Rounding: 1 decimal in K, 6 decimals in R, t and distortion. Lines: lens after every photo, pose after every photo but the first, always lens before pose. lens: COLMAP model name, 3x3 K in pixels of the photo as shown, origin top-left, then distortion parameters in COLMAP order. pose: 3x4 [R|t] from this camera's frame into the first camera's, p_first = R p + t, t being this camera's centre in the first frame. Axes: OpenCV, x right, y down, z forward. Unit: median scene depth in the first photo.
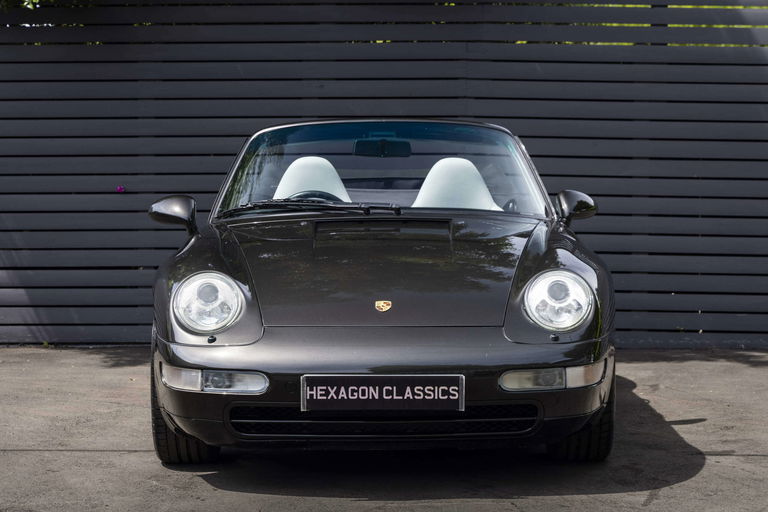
lens RADIAL K [[2079.1, 0, 384.0], [0, 2079.1, 256.0], [0, 0, 1]] dist [-0.027099, -0.444107]
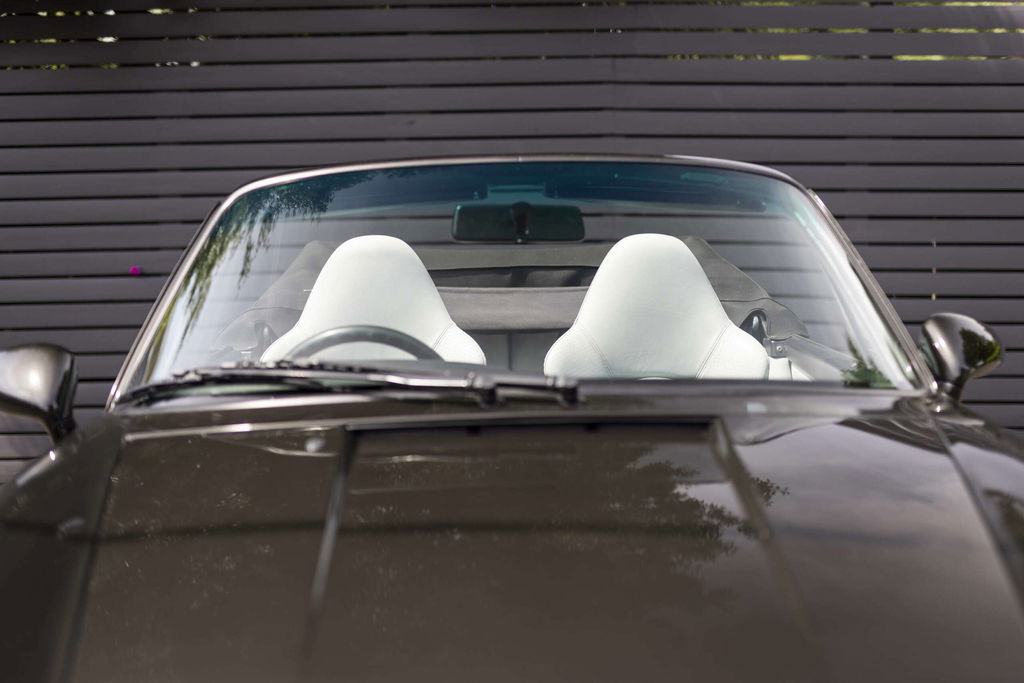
lens RADIAL K [[1509.7, 0, 512.0], [0, 1509.7, 341.5], [0, 0, 1]] dist [0.013465, -0.009783]
pose [[0.999721, -0.015211, 0.018074, -0.009305], [0.014420, 0.998967, 0.043083, -0.043916], [-0.018711, -0.042810, 0.998908, 0.740413]]
